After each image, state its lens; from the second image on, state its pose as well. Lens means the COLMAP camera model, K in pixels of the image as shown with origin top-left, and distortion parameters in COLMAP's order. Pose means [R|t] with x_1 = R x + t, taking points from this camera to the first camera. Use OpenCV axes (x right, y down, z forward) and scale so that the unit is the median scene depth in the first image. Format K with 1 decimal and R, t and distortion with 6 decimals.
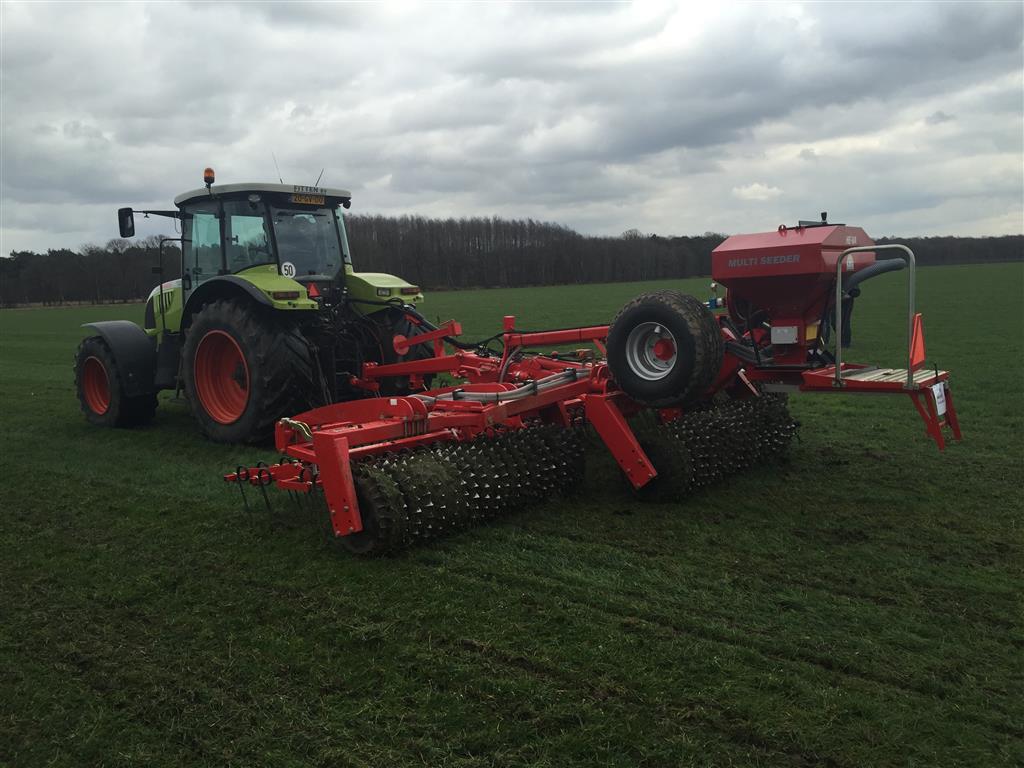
lens RADIAL K [[881.8, 0, 515.2], [0, 881.8, 383.8], [0, 0, 1]] dist [-0.002751, -0.015964]
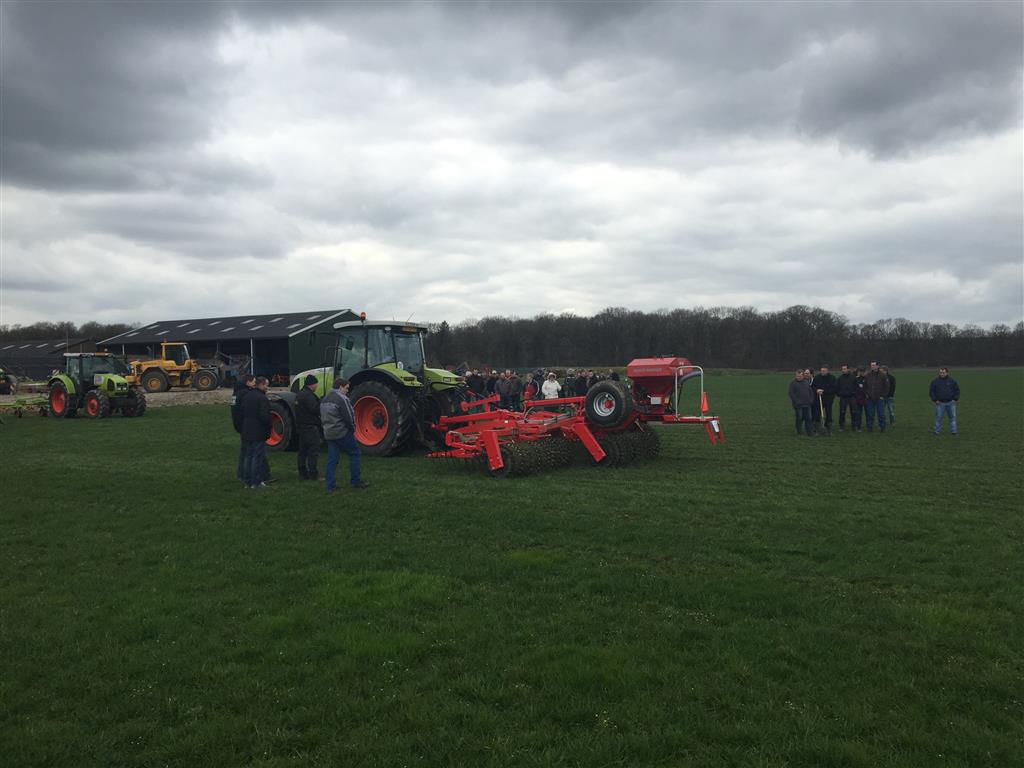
lens RADIAL K [[881.8, 0, 510.5], [0, 881.8, 384.4], [0, 0, 1]] dist [-0.002751, -0.015964]
pose [[0.991320, 0.030502, 0.127887, -0.408857], [-0.016406, 0.993812, -0.109859, 0.174987], [-0.130447, 0.106807, 0.985685, -1.363122]]
